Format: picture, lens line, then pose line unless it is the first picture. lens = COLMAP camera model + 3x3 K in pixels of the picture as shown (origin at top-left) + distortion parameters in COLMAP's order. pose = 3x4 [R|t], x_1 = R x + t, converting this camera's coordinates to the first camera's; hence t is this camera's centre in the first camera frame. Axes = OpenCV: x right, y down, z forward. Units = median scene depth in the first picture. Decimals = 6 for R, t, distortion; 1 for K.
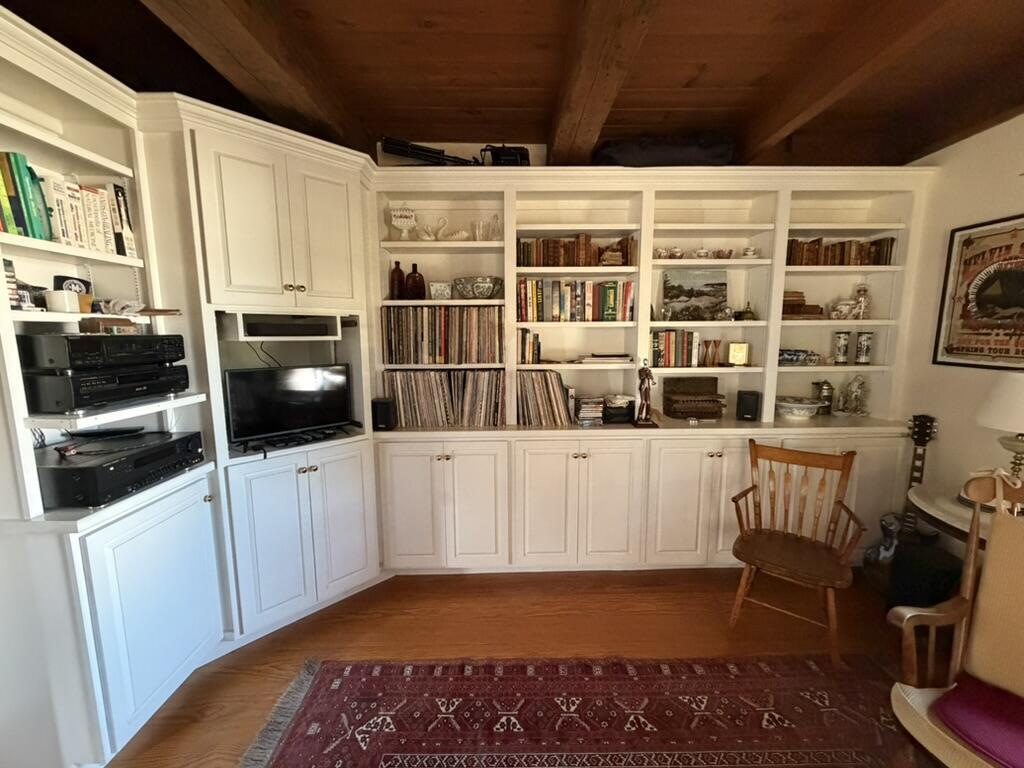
lens RADIAL K [[409.2, 0, 512.0], [0, 409.2, 384.0], [0, 0, 1]] dist [0.000737, 0.000526]
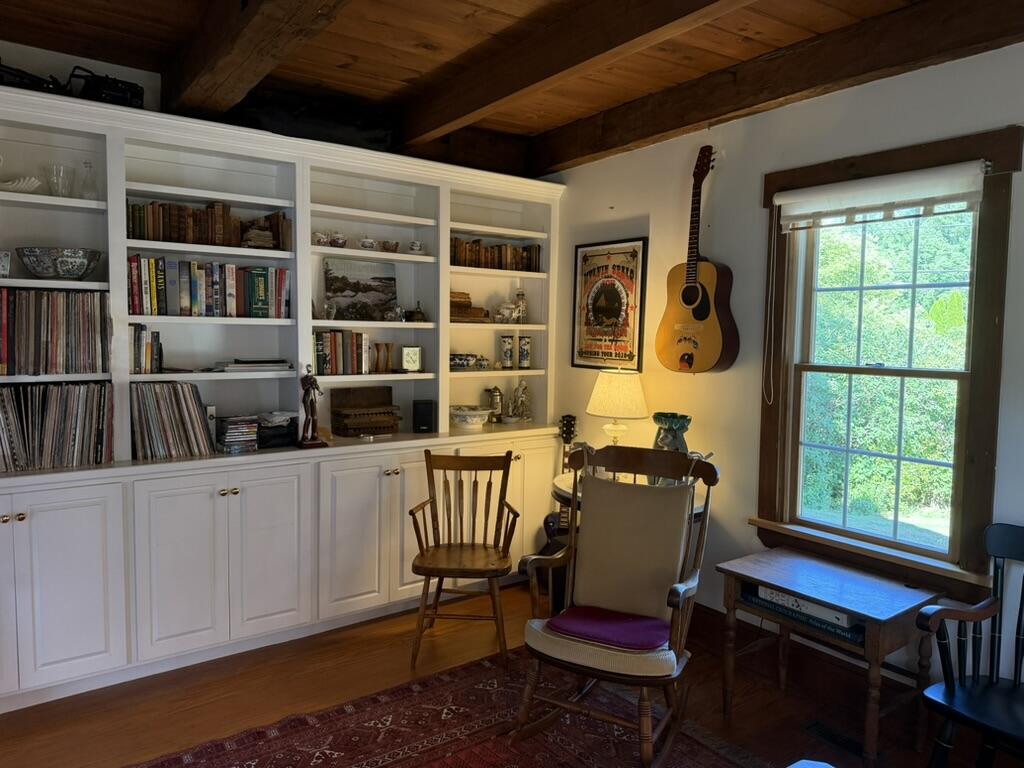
lens RADIAL K [[713.1, 0, 512.0], [0, 713.1, 384.0], [0, 0, 1]] dist [0.098421, -0.152292]
pose [[0.814087, -0.024979, 0.580206, -0.179584], [0.054532, 0.997948, -0.033550, 0.047766], [-0.578178, 0.058953, 0.813778, -0.407911]]
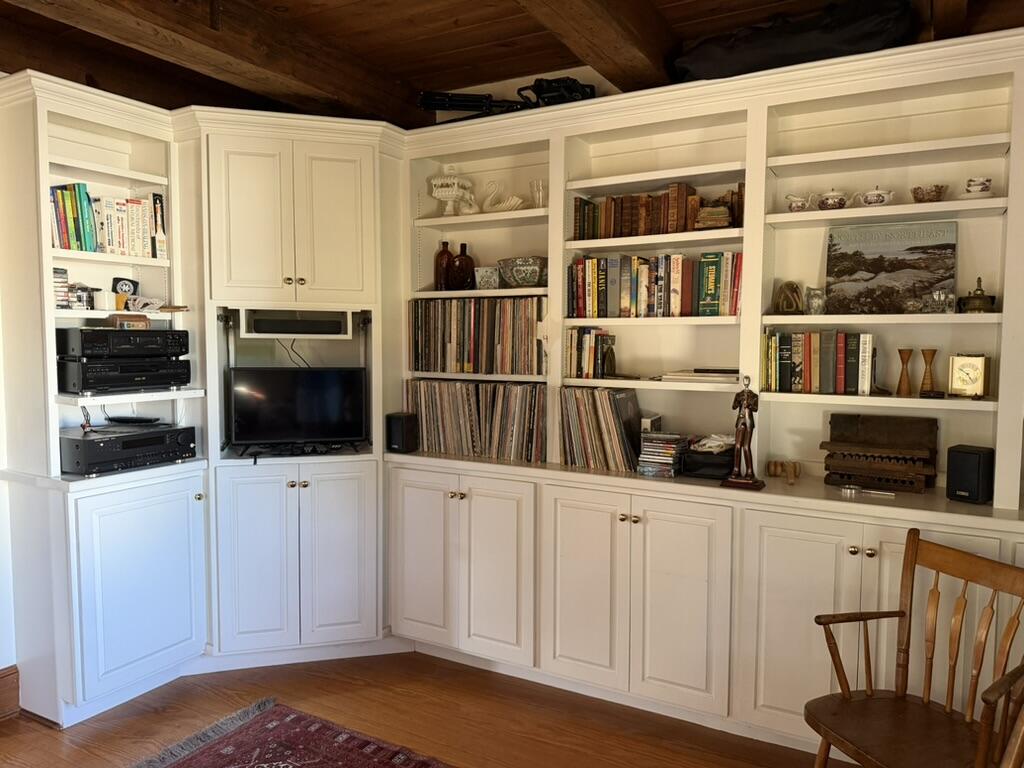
lens RADIAL K [[713.1, 0, 512.0], [0, 713.1, 384.0], [0, 0, 1]] dist [0.098421, -0.152292]
pose [[0.864646, 0.042453, -0.500584, 0.560397], [-0.072923, 0.996476, -0.041451, 0.020394], [0.497060, 0.072344, 0.864695, -0.107112]]
